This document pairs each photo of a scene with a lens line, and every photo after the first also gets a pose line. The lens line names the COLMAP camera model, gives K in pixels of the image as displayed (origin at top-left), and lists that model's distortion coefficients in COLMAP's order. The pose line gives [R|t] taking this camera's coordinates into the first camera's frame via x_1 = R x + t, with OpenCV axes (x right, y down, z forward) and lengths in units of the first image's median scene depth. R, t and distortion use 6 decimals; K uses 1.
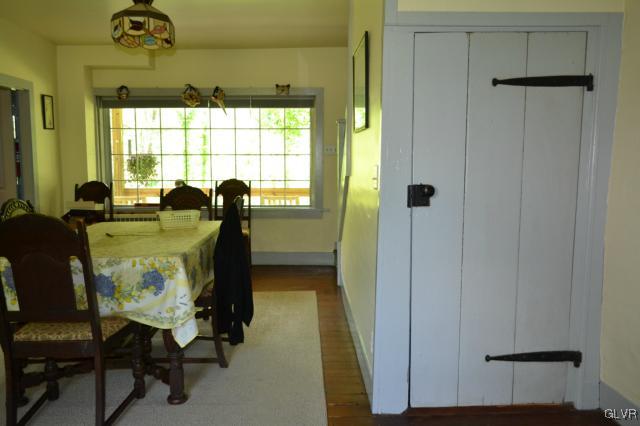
lens RADIAL K [[515.7, 0, 327.6], [0, 515.7, 219.5], [0, 0, 1]] dist [-0.007608, -0.002088]
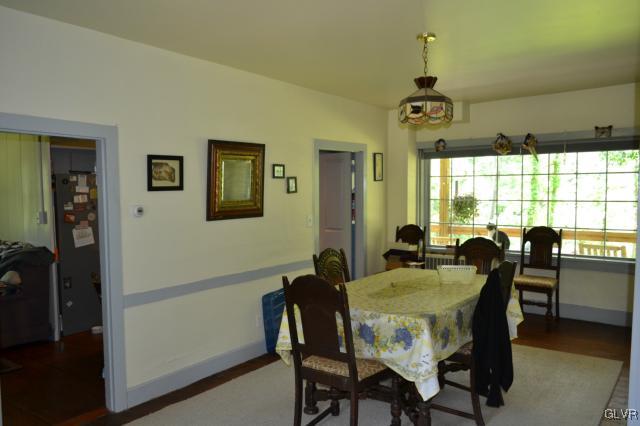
lens RADIAL K [[515.7, 0, 327.6], [0, 515.7, 219.5], [0, 0, 1]] dist [-0.007608, -0.002088]
pose [[0.780321, 0.037315, -0.624265, 0.218629], [-0.061542, 0.997955, -0.017275, -0.103072], [0.622344, 0.051898, 0.781022, -0.019017]]
